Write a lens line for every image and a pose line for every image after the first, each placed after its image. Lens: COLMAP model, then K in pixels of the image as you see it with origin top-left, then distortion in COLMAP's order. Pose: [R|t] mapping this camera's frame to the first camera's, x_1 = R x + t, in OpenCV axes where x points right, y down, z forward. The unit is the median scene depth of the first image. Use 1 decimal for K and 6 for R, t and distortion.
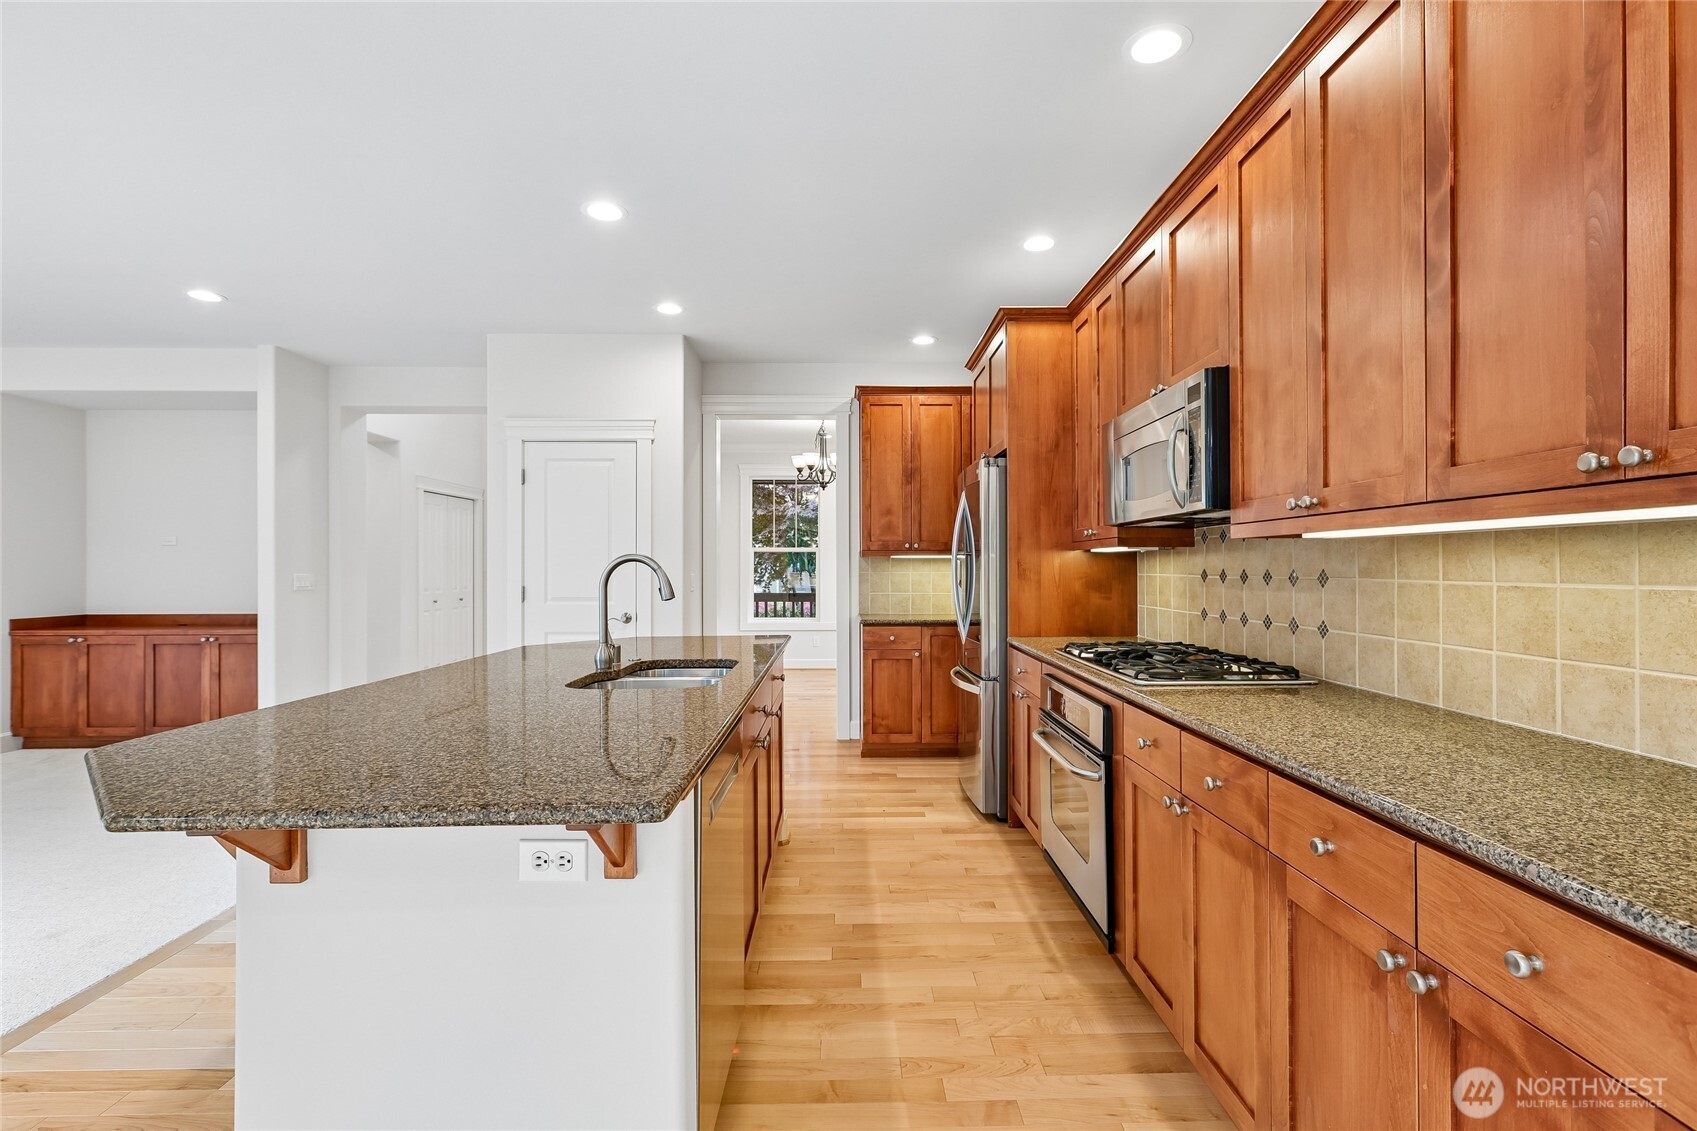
lens RADIAL K [[780.3, 0, 852.7], [0, 780.3, 567.4], [0, 0, 1]] dist [0.002957, 0.000598]
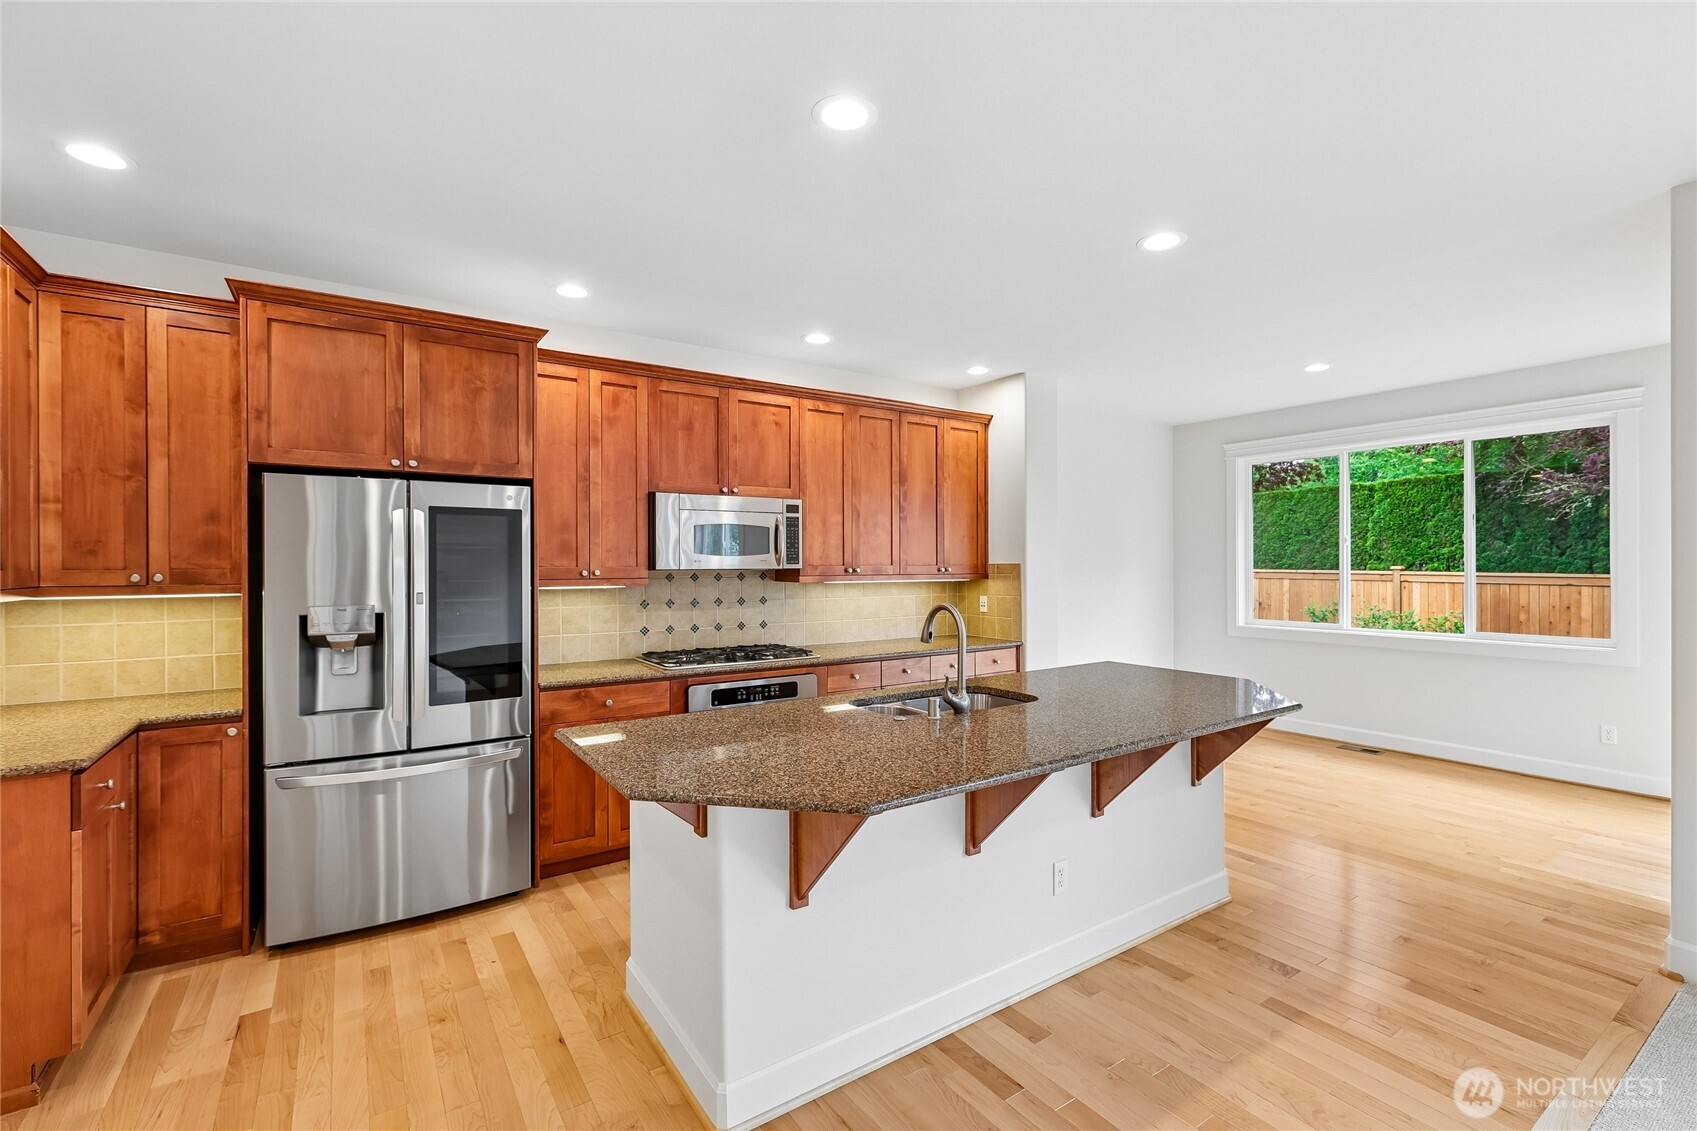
lens RADIAL K [[750.2, 0, 846.2], [0, 750.2, 565.9], [0, 0, 1]] dist [-0.004097, 0.002196]
pose [[-0.542039, 0.007555, 0.840319, -1.260894], [0.009064, 0.999954, -0.003144, -0.073221], [-0.840304, 0.005913, -0.542083, 1.967214]]
